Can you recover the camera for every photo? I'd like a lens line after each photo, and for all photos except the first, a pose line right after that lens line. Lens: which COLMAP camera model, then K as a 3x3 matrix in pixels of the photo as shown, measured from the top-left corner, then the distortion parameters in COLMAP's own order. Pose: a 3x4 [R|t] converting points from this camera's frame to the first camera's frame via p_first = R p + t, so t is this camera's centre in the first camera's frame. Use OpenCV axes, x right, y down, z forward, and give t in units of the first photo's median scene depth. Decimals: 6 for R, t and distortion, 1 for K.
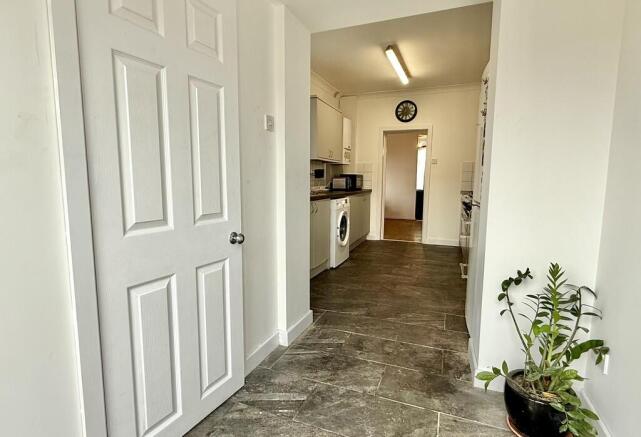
lens RADIAL K [[343.8, 0, 320.0], [0, 343.8, 218.7], [0, 0, 1]] dist [-0.000983, -0.000039]
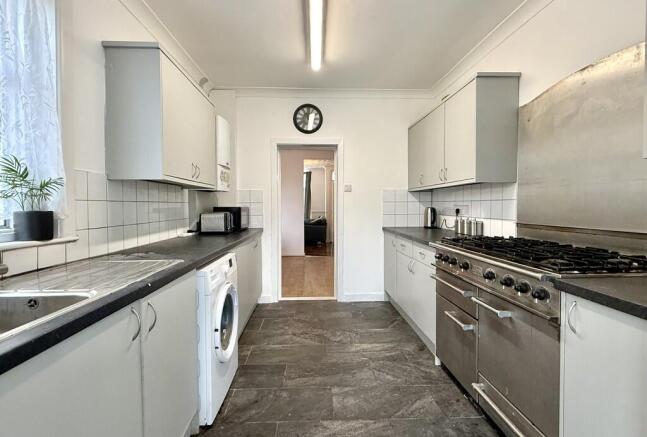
lens RADIAL K [[300.3, 0, 319.3], [0, 300.3, 216.1], [0, 0, 1]] dist [-0.017300, 0.000008]
pose [[0.916339, -0.022863, 0.399751, 0.017194], [0.053402, 0.996428, -0.065422, -0.067820], [-0.396827, 0.081296, 0.914286, 0.436051]]
